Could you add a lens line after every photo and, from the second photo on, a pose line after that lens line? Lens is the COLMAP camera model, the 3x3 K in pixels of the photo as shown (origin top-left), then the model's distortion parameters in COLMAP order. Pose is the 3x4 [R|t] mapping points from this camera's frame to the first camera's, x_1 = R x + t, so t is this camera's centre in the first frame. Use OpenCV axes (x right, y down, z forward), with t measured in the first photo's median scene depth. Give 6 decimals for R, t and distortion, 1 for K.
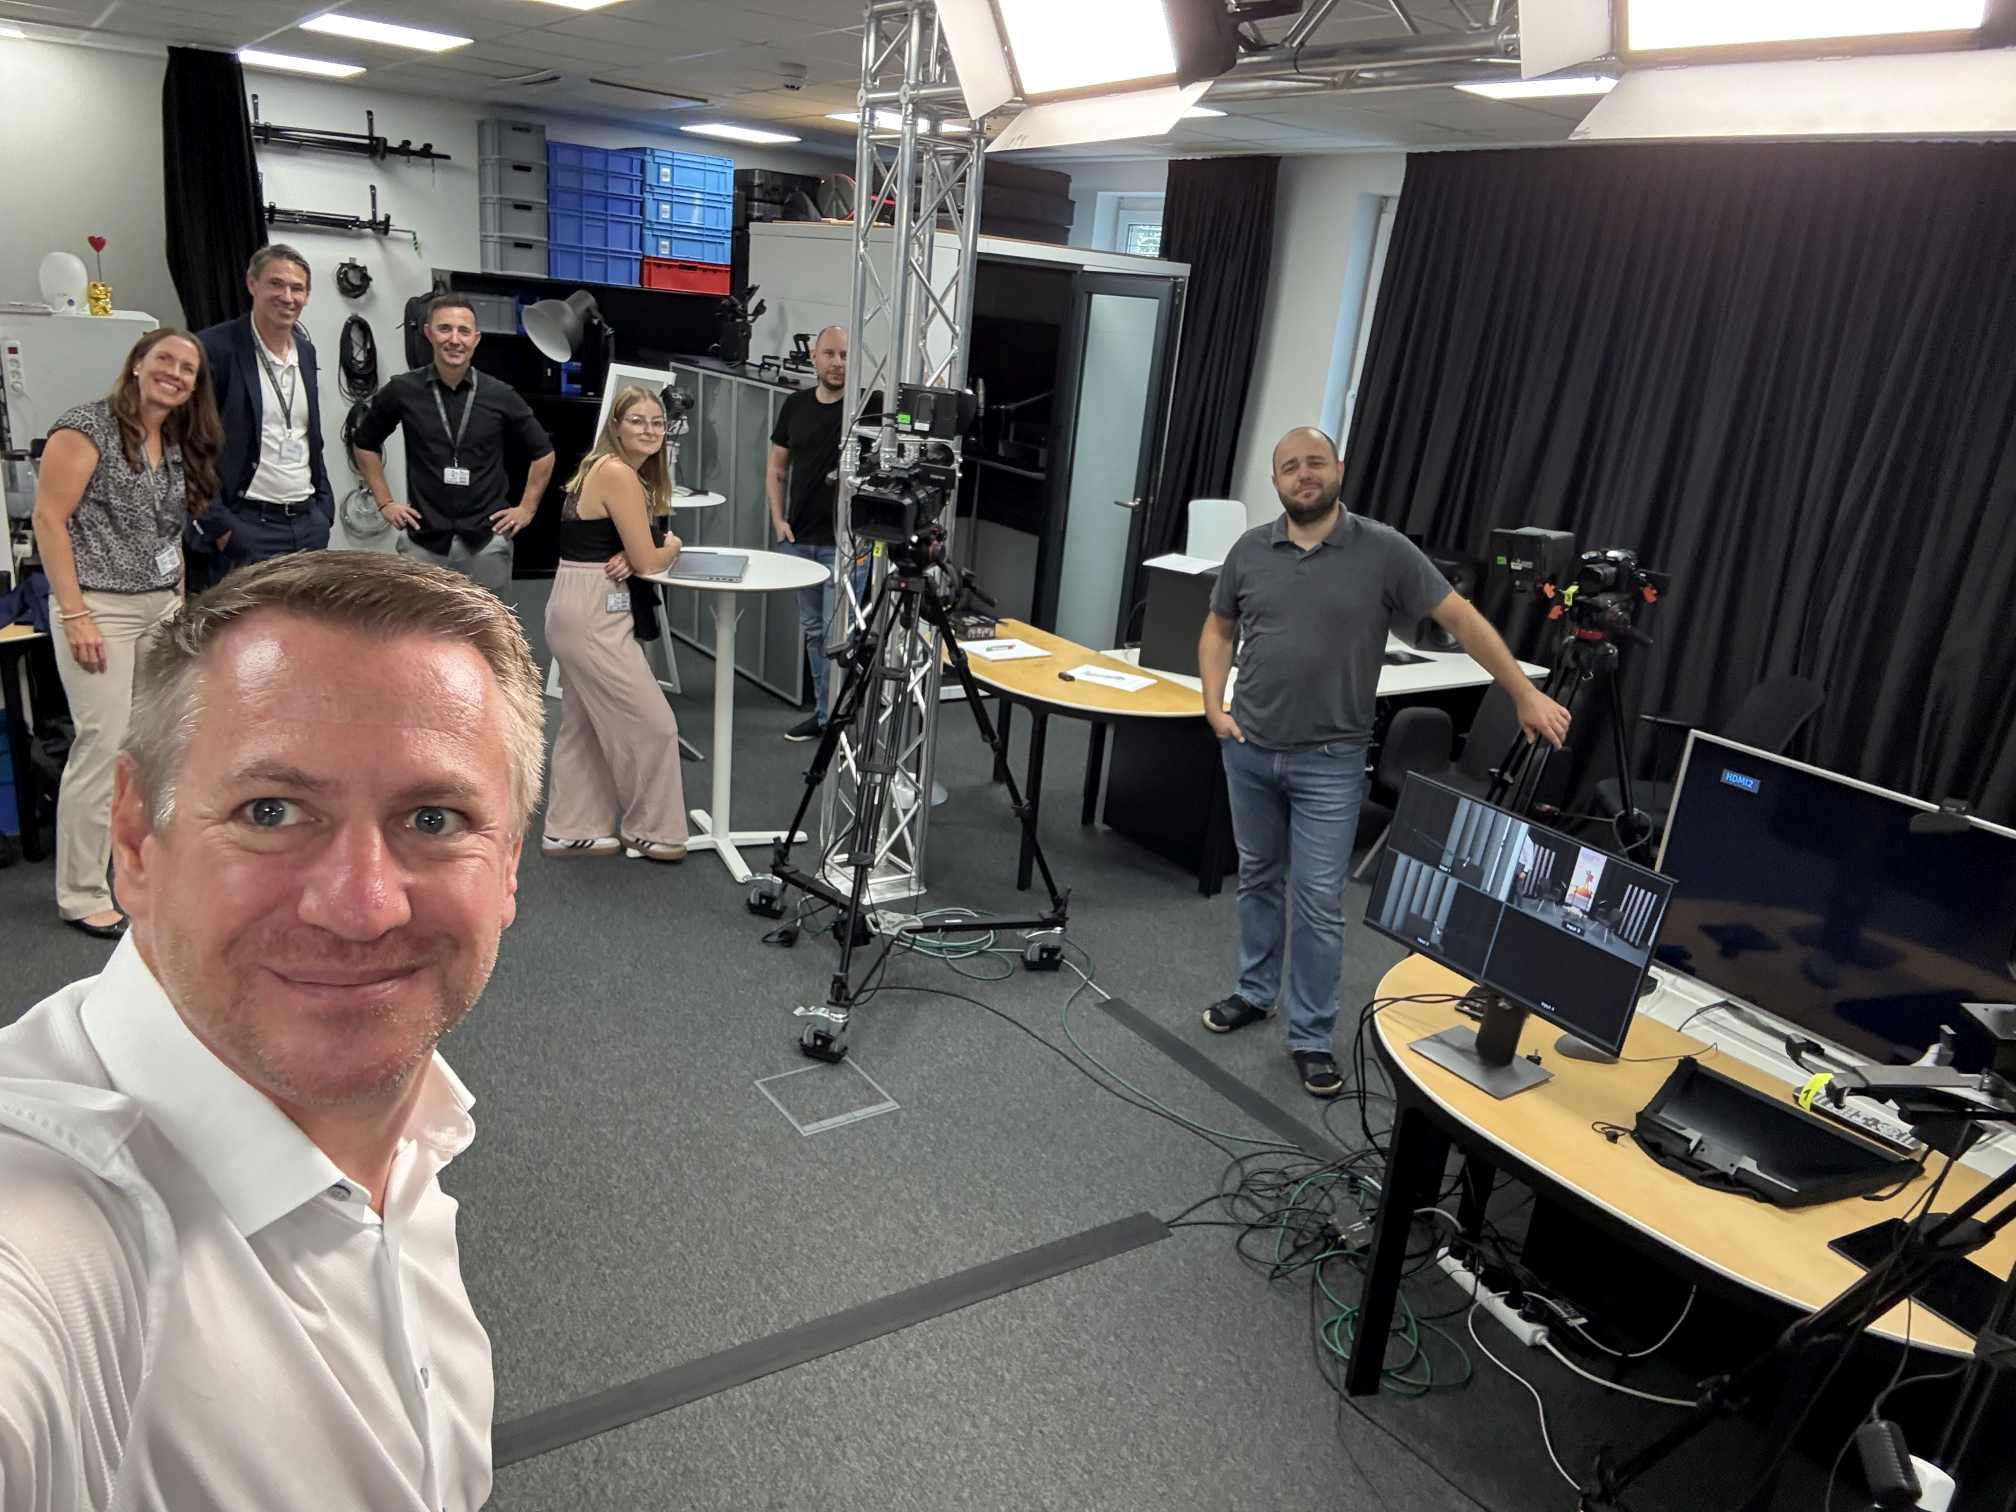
lens RADIAL K [[1446.9, 0, 1007.8], [0, 1446.9, 780.1], [0, 0, 1]] dist [0.121959, -0.219123]
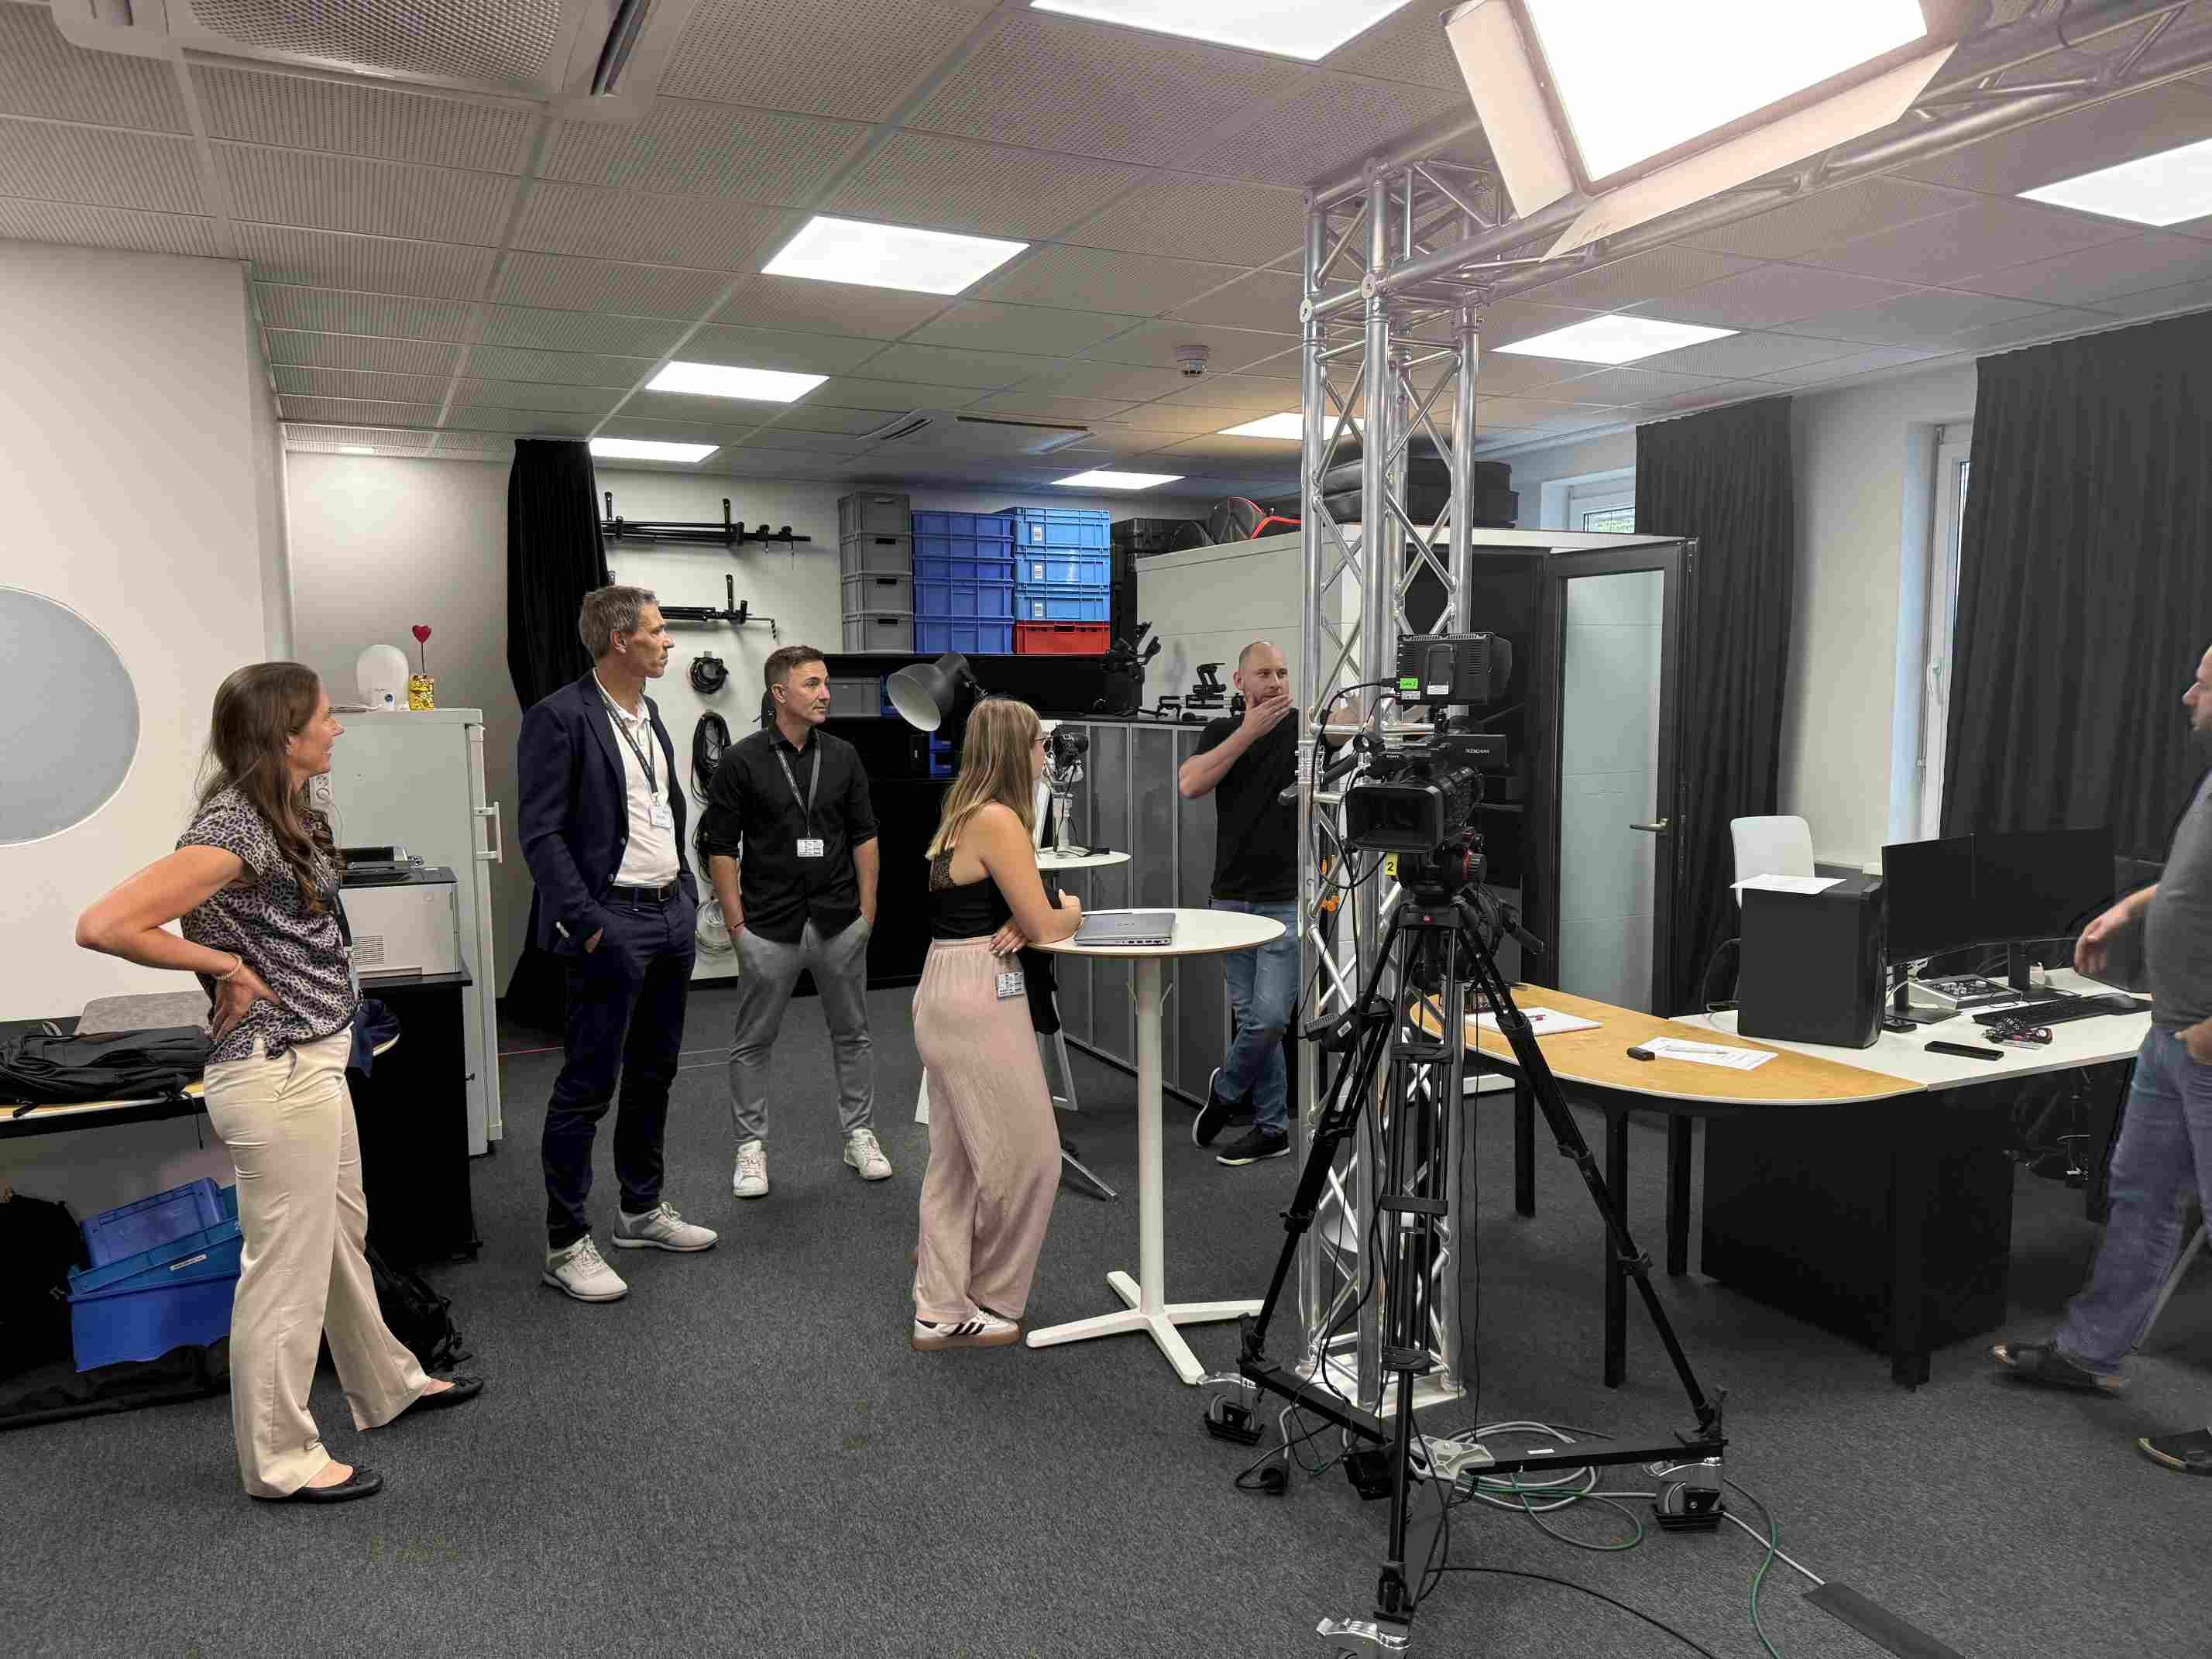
lens RADIAL K [[1562.4, 0, 1106.0], [0, 1562.4, 829.5], [0, 0, 1]] dist [0.075180, -0.141523]
pose [[0.982040, -0.081966, -0.169937, -0.063578], [0.039605, 0.970191, -0.239082, -0.005830], [0.184468, 0.228057, 0.956013, 0.191949]]
